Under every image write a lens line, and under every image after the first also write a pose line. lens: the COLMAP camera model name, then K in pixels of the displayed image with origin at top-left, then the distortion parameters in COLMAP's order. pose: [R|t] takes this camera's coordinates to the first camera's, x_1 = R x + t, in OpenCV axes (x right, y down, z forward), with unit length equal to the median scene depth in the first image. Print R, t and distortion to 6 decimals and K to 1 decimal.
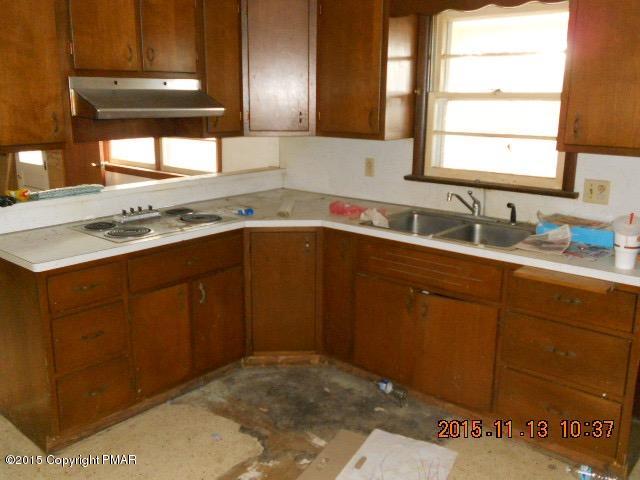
lens RADIAL K [[592.3, 0, 319.6], [0, 592.3, 239.0], [0, 0, 1]] dist [-0.004690, 0.000000]
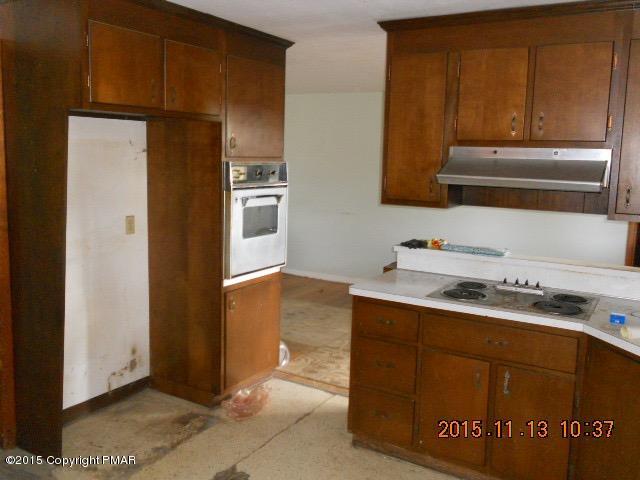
lens RADIAL K [[592.3, 0, 319.5], [0, 592.3, 238.9], [0, 0, 1]] dist [-0.004690, 0.000000]
pose [[0.152594, 0.128045, -0.979959, 0.628971], [-0.270737, 0.959055, 0.083156, -0.119354], [0.950482, 0.252622, 0.181013, 0.549420]]
